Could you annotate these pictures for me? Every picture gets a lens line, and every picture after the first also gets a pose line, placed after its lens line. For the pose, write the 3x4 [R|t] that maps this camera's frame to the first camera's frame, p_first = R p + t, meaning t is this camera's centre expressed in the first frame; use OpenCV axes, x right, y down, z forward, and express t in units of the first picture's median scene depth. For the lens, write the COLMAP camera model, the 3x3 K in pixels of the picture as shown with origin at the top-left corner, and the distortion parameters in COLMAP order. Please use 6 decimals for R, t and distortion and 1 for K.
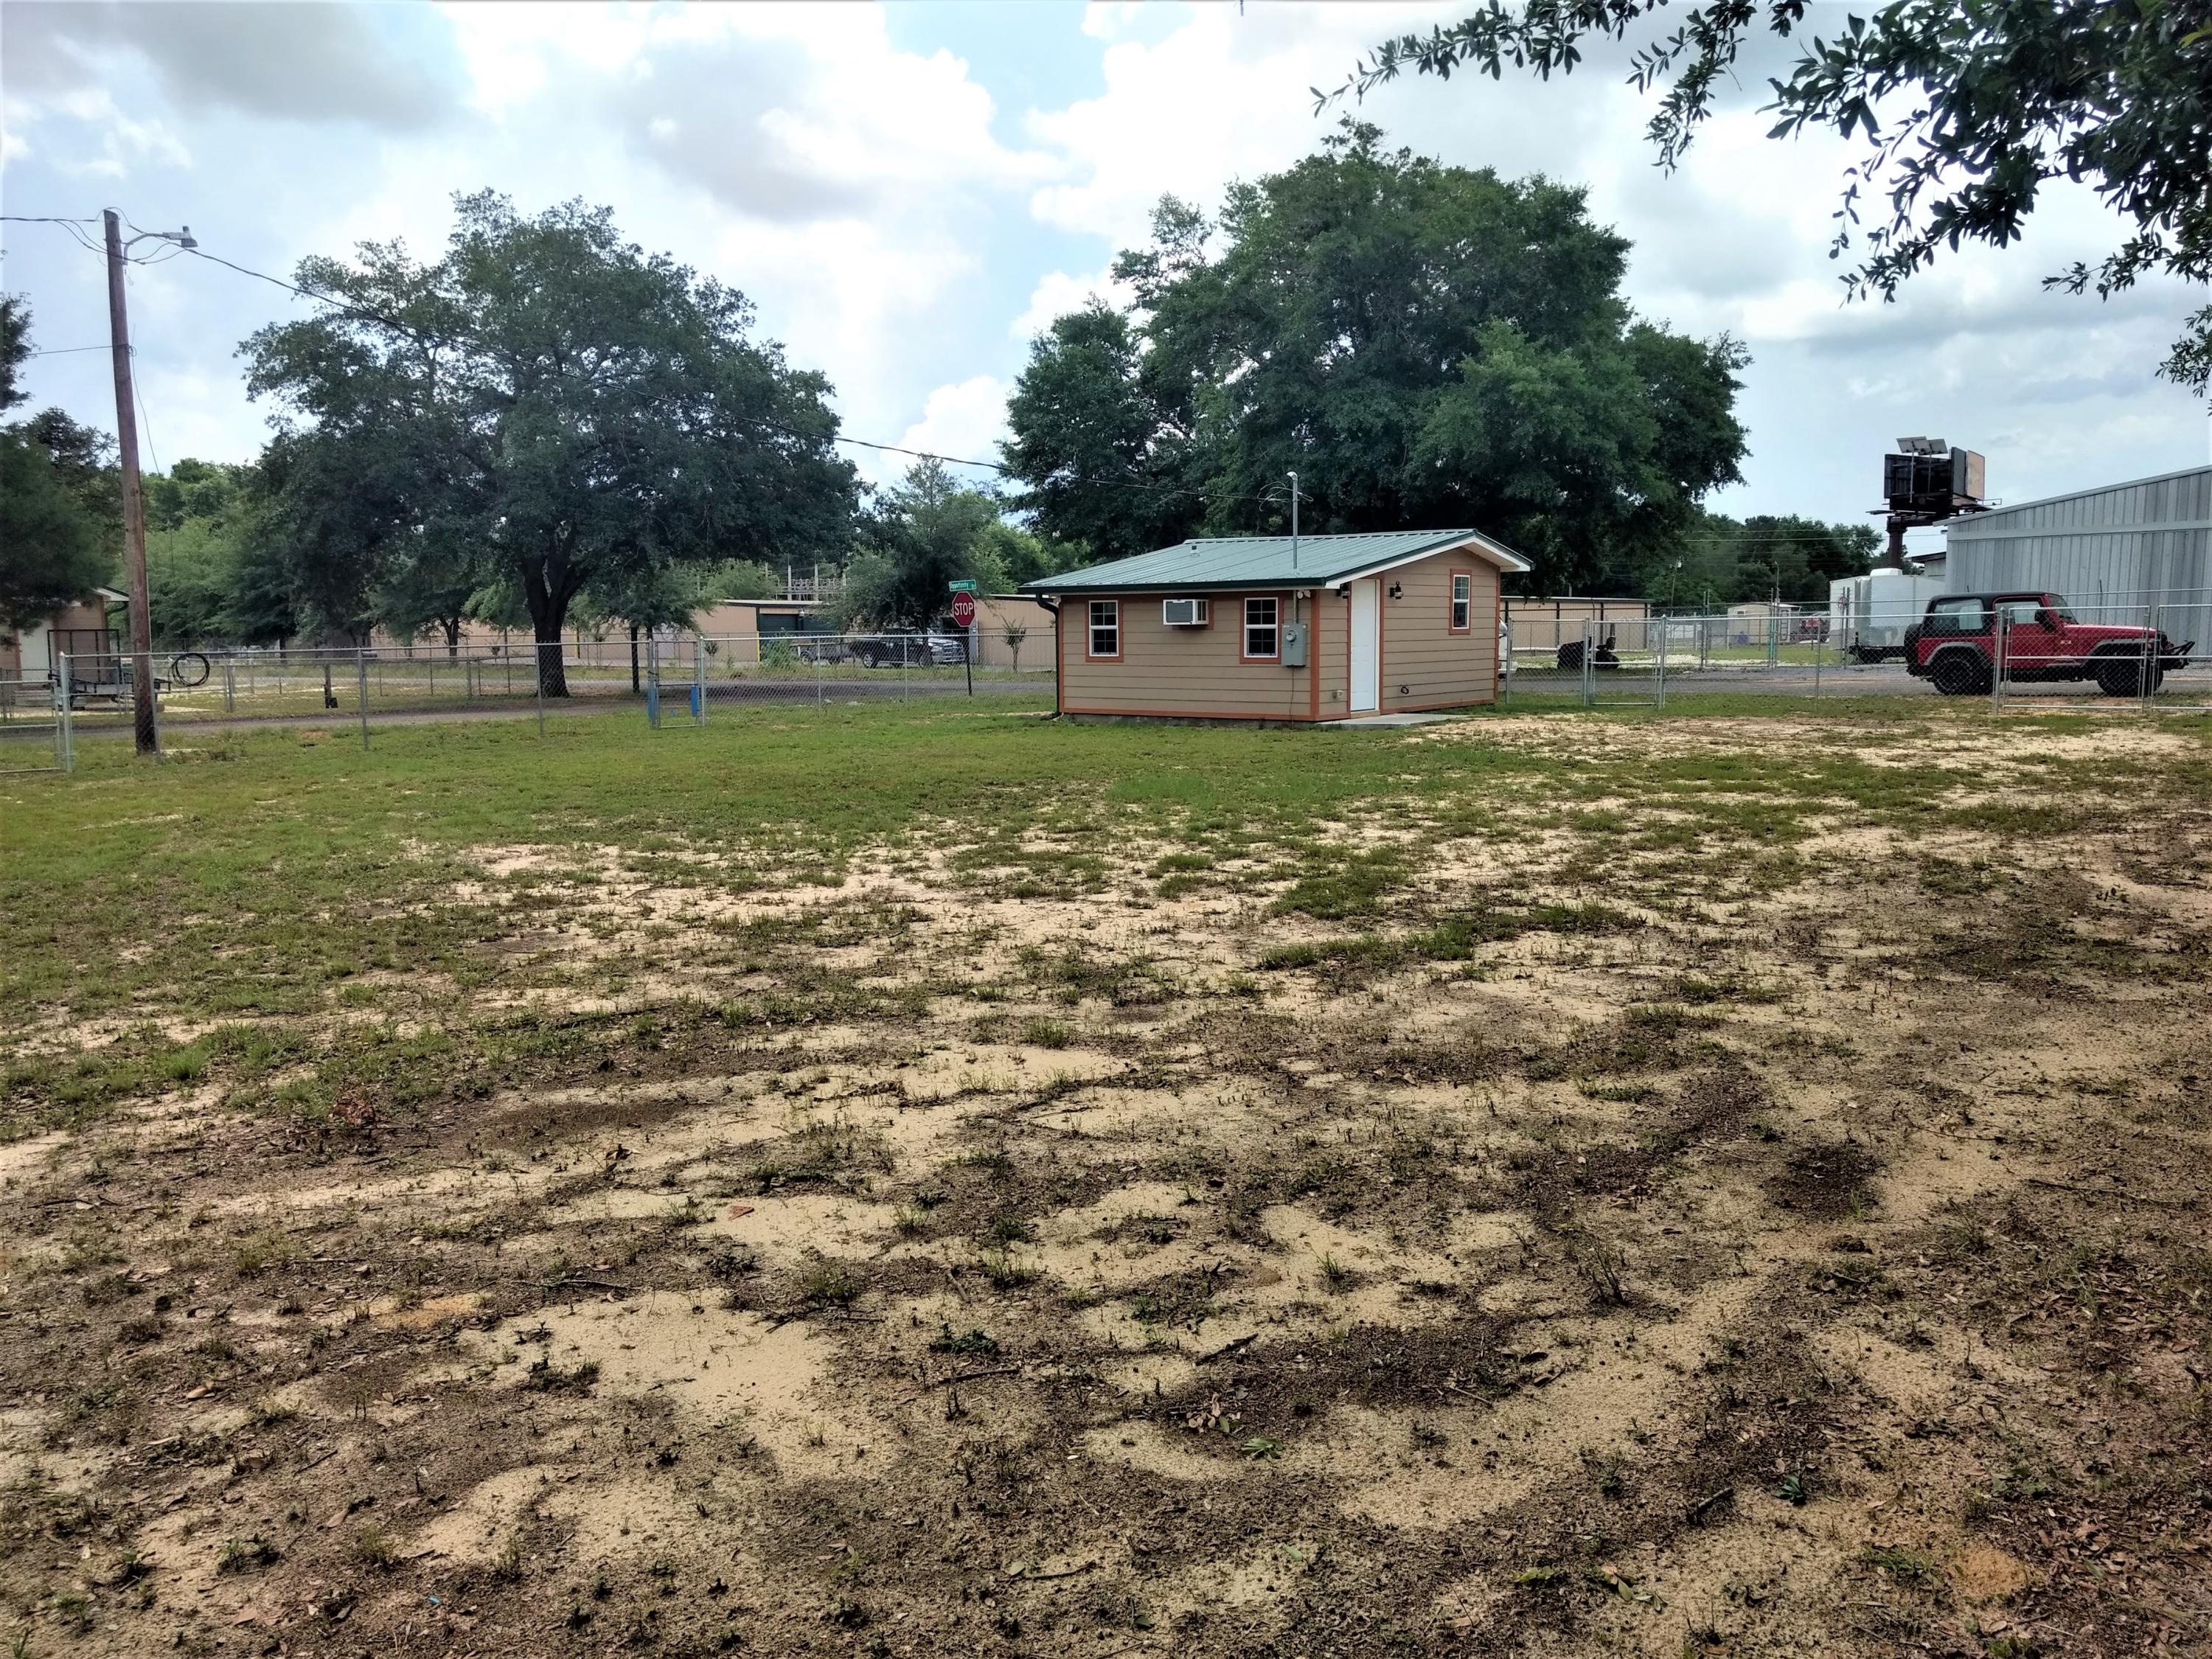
lens RADIAL K [[1727.6, 0, 1106.0], [0, 1727.6, 829.5], [0, 0, 1]] dist [-0.000590, 0.048773]
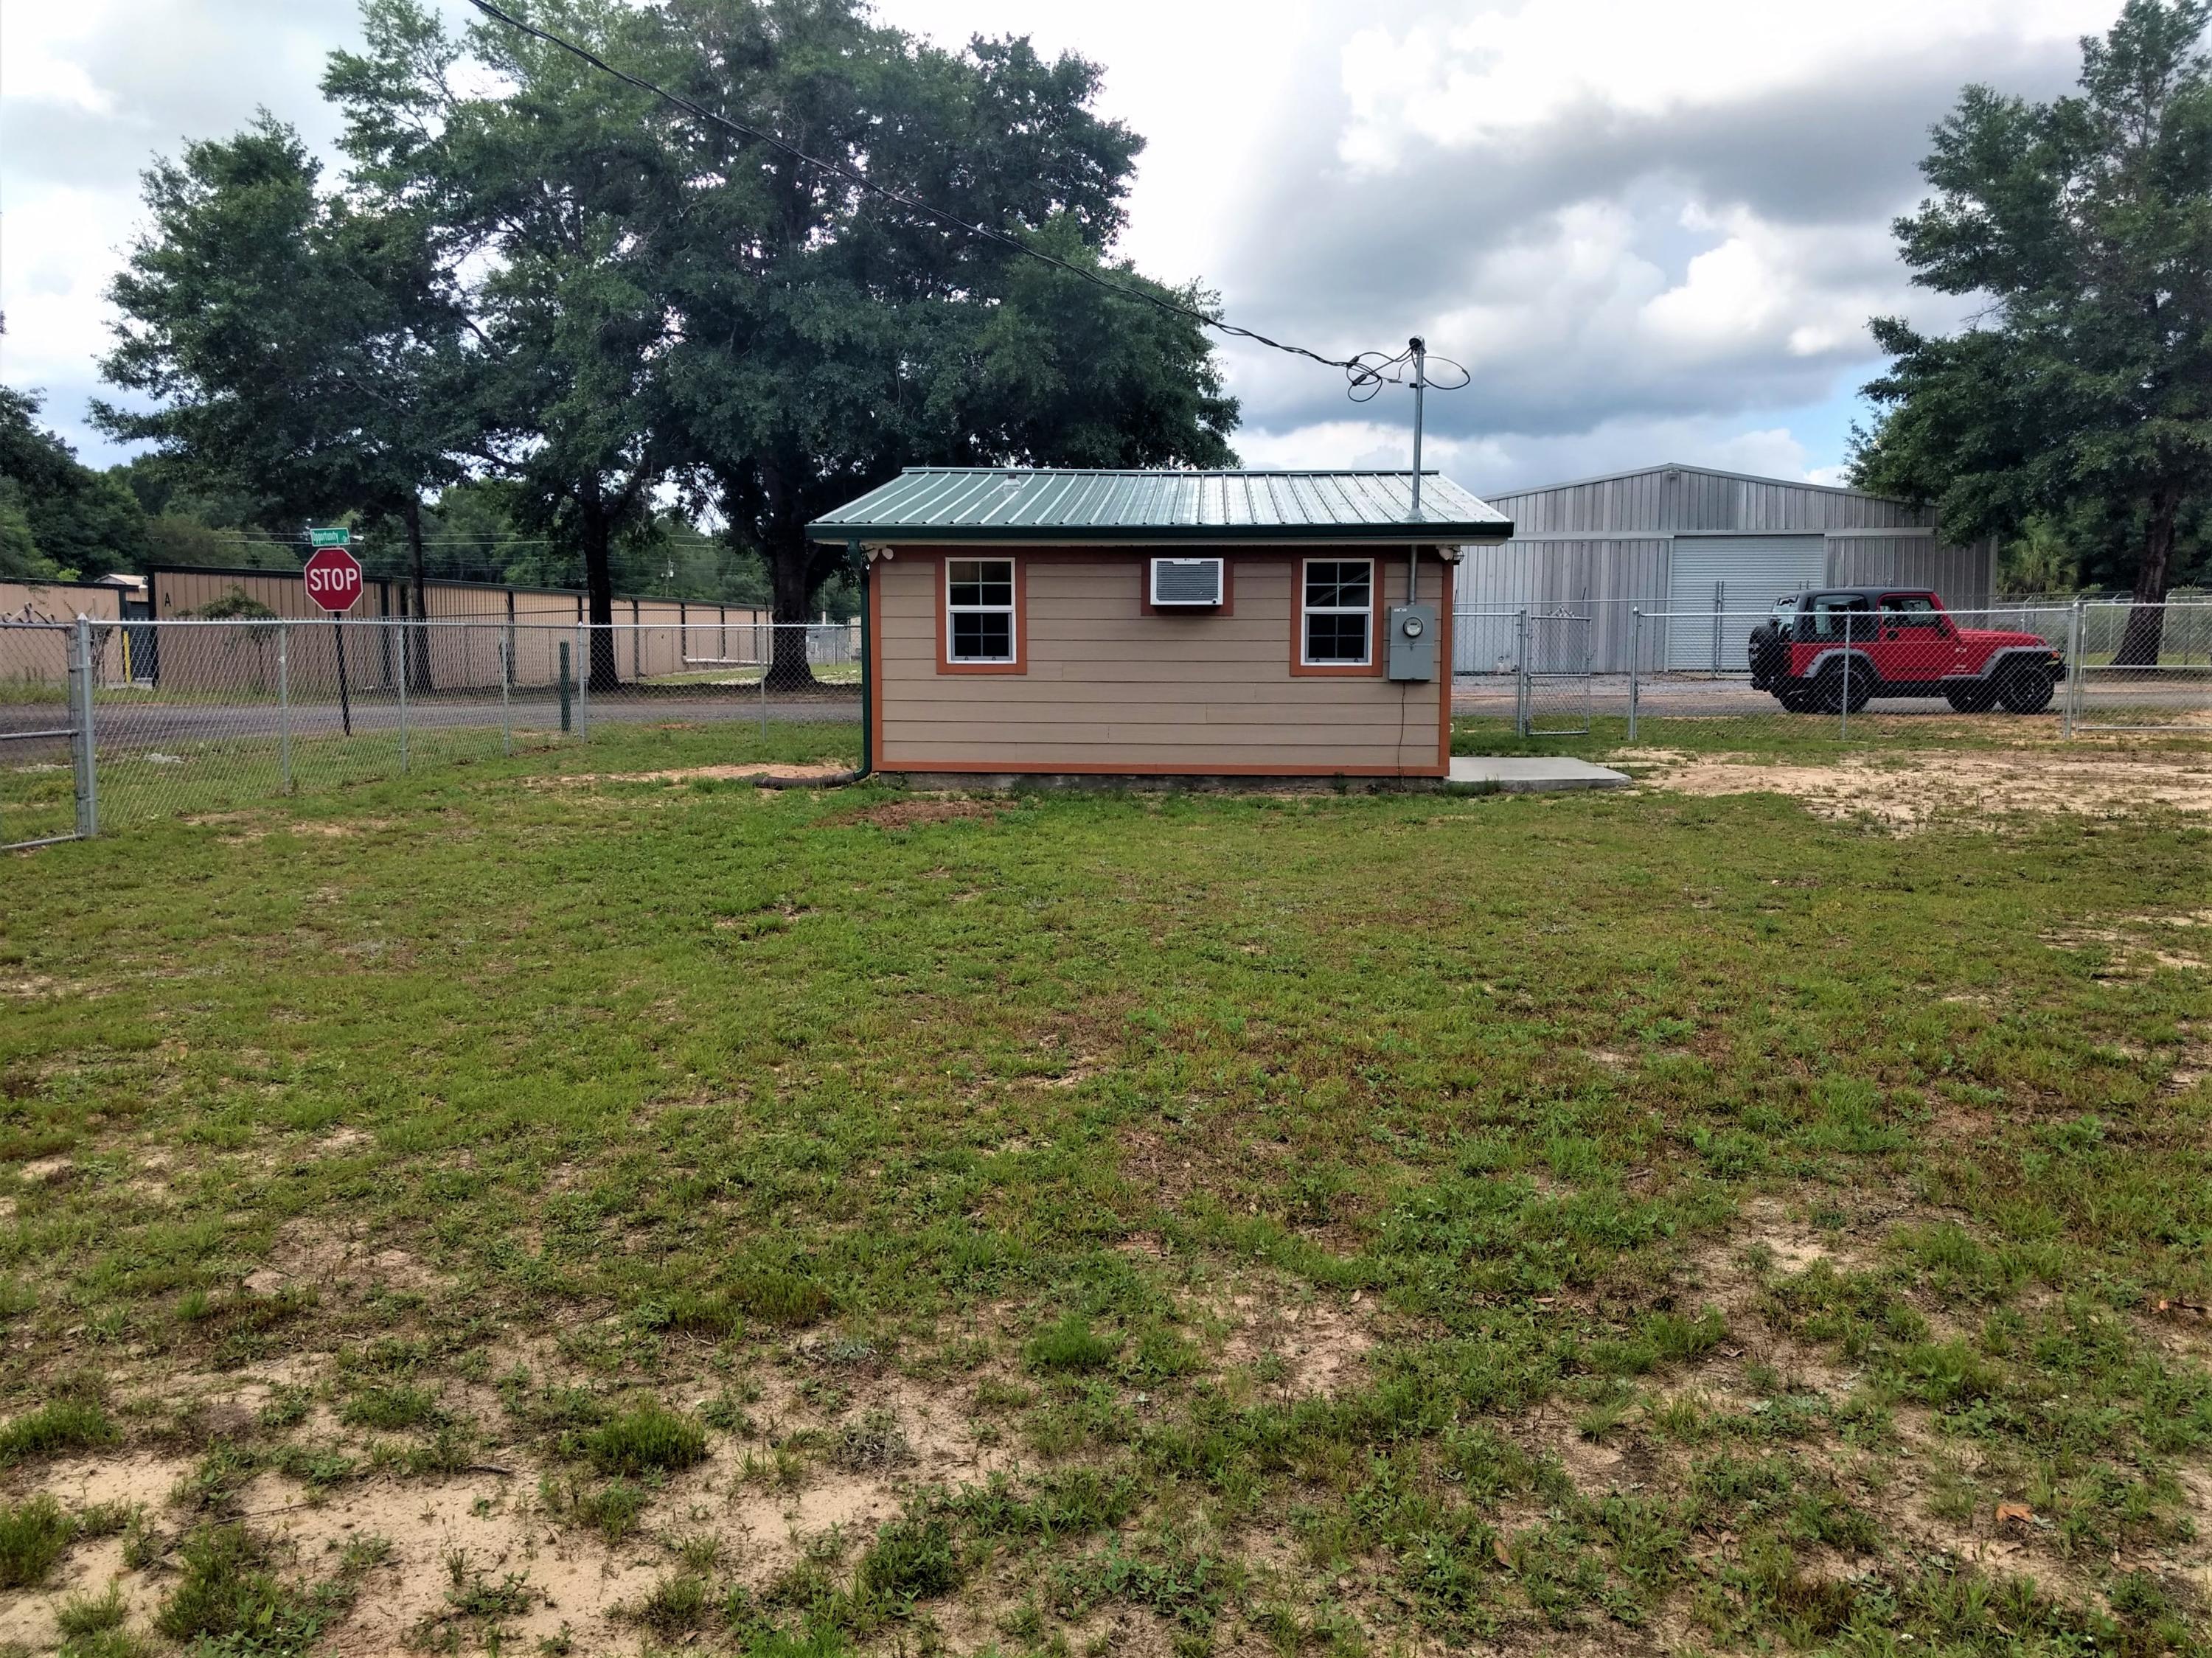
lens RADIAL K [[1727.5, 0, 1106.0], [0, 1727.5, 829.0], [0, 0, 1]] dist [-0.000590, 0.048773]
pose [[0.815338, -0.054451, 0.576420, -0.273776], [0.058401, 0.998225, 0.011690, -0.053144], [-0.576033, 0.024132, 0.817070, 0.541788]]
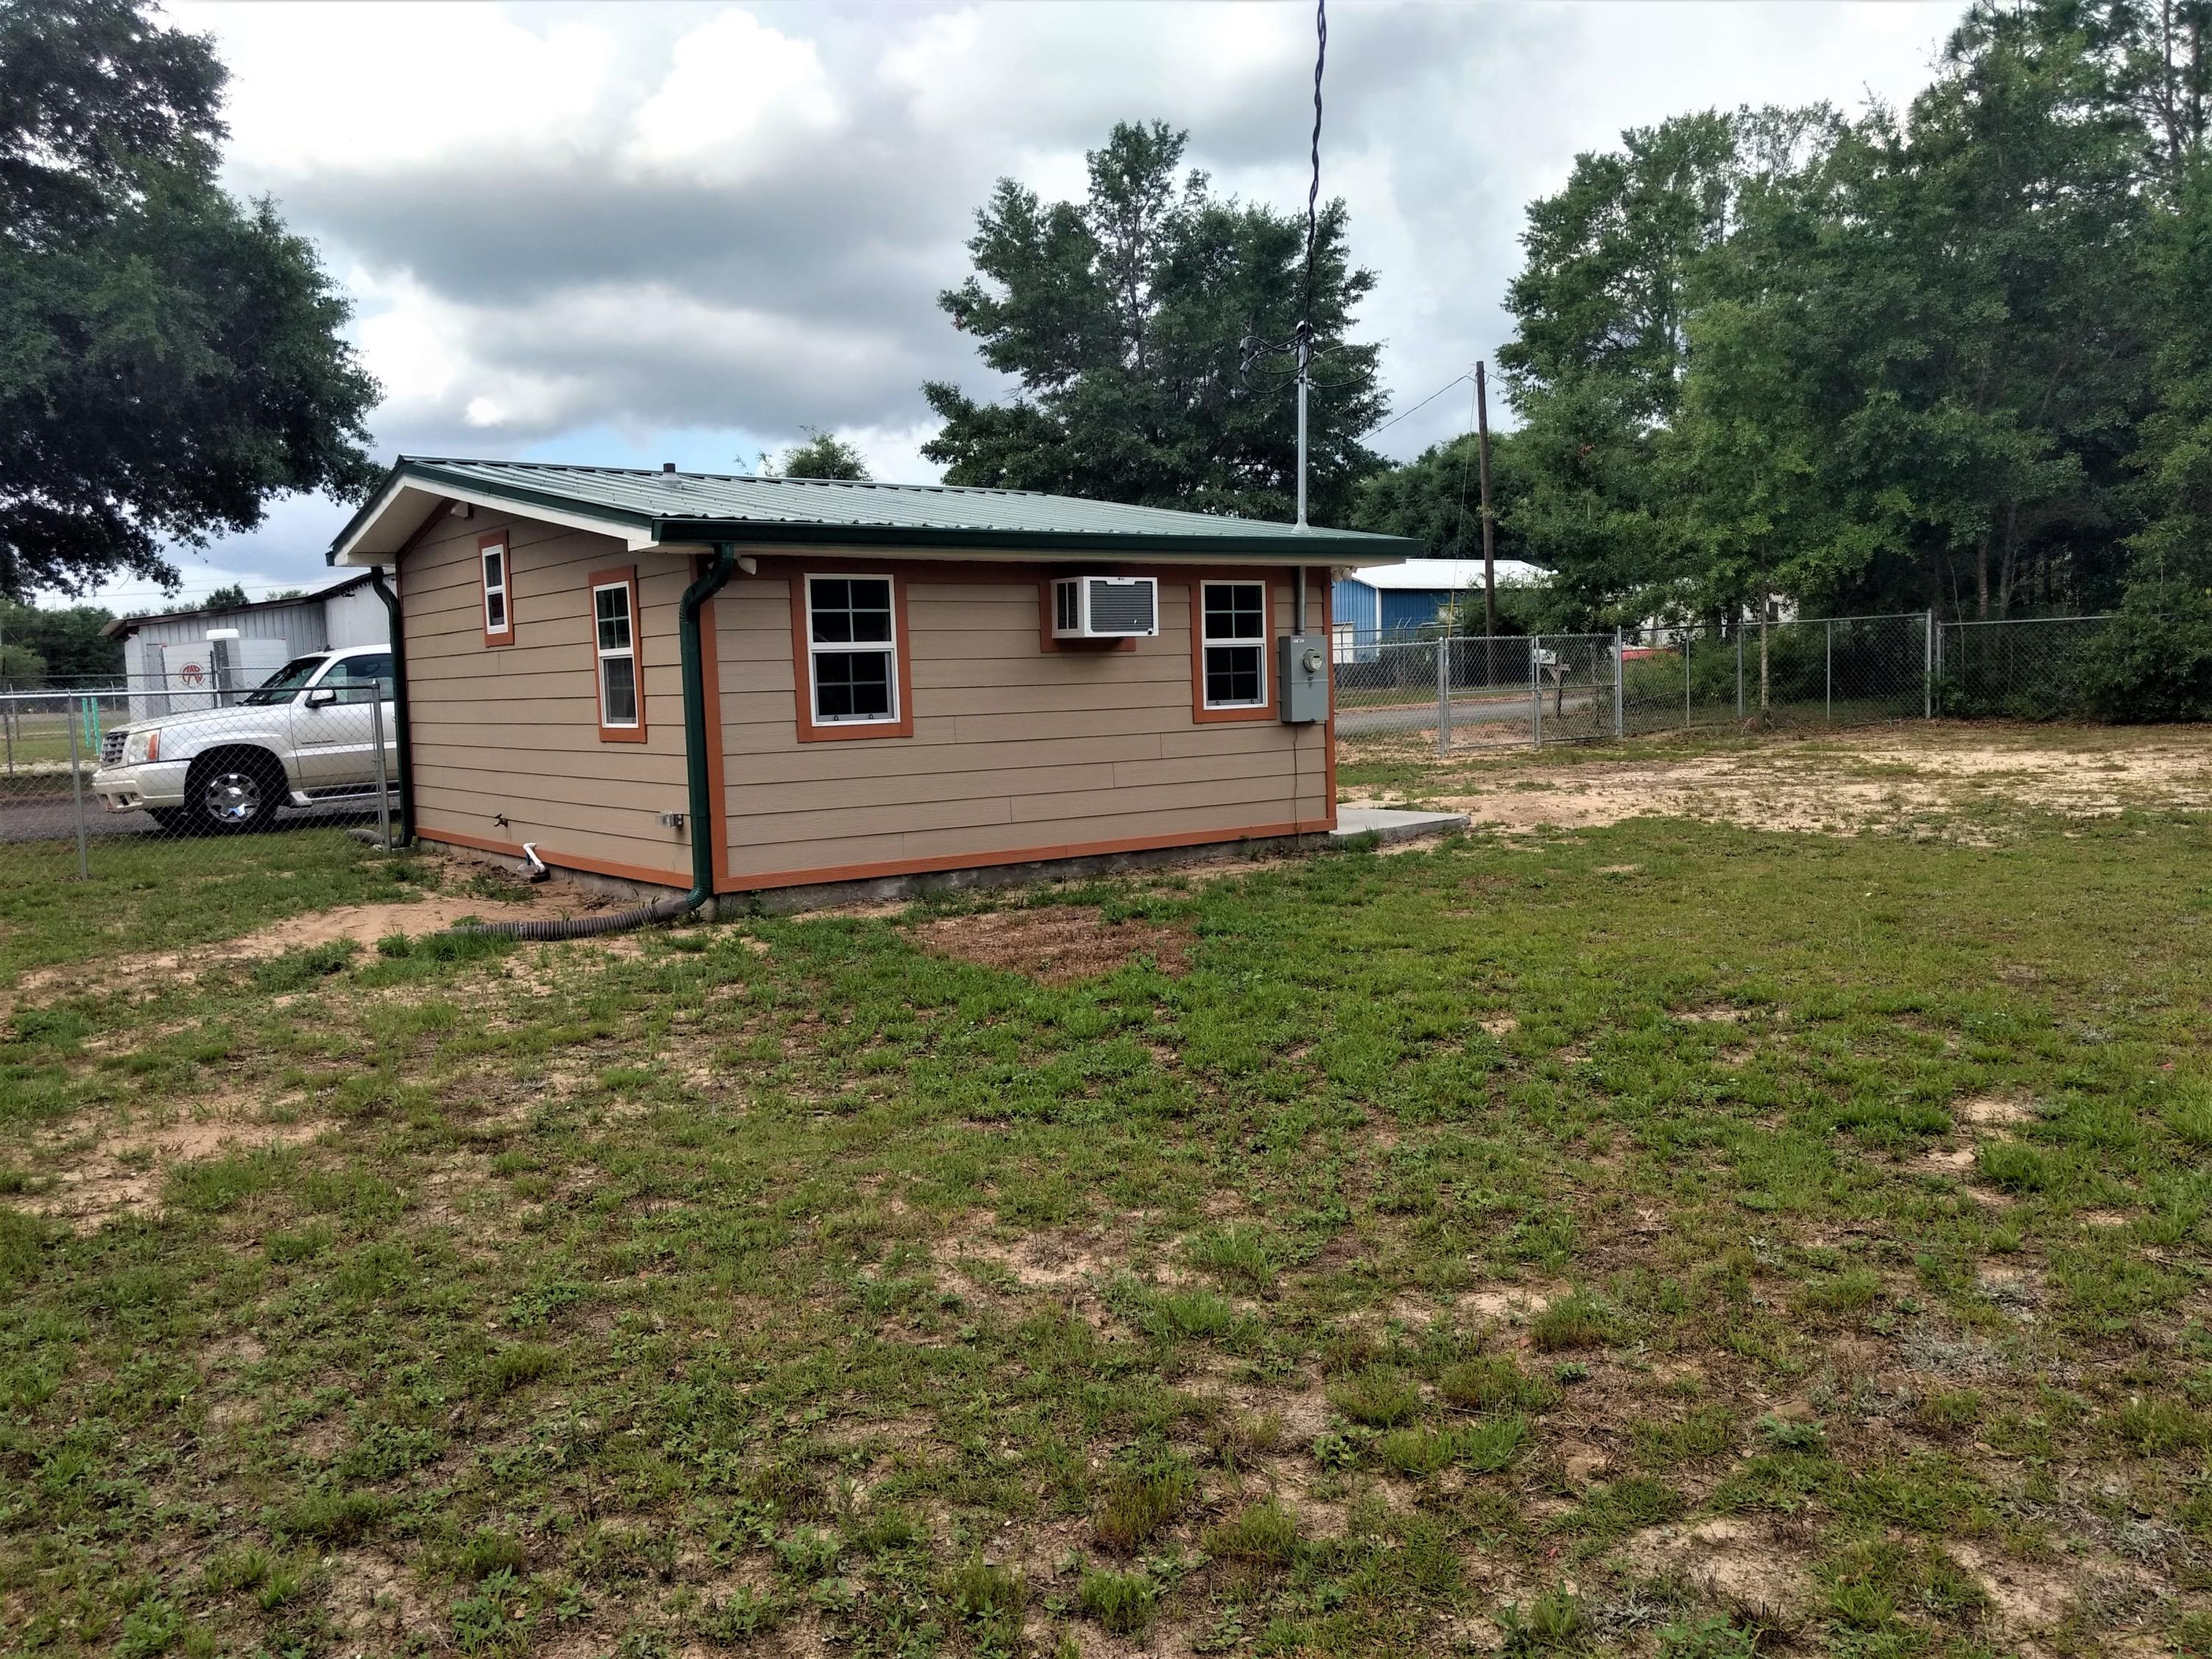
lens RADIAL K [[1727.6, 0, 1106.0], [0, 1727.6, 829.5], [0, 0, 1]] dist [-0.000590, 0.048773]
pose [[0.257528, -0.082256, 0.962763, -0.342523], [0.141042, 0.988899, 0.046762, -0.086706], [-0.955922, 0.123748, 0.266270, 0.842593]]
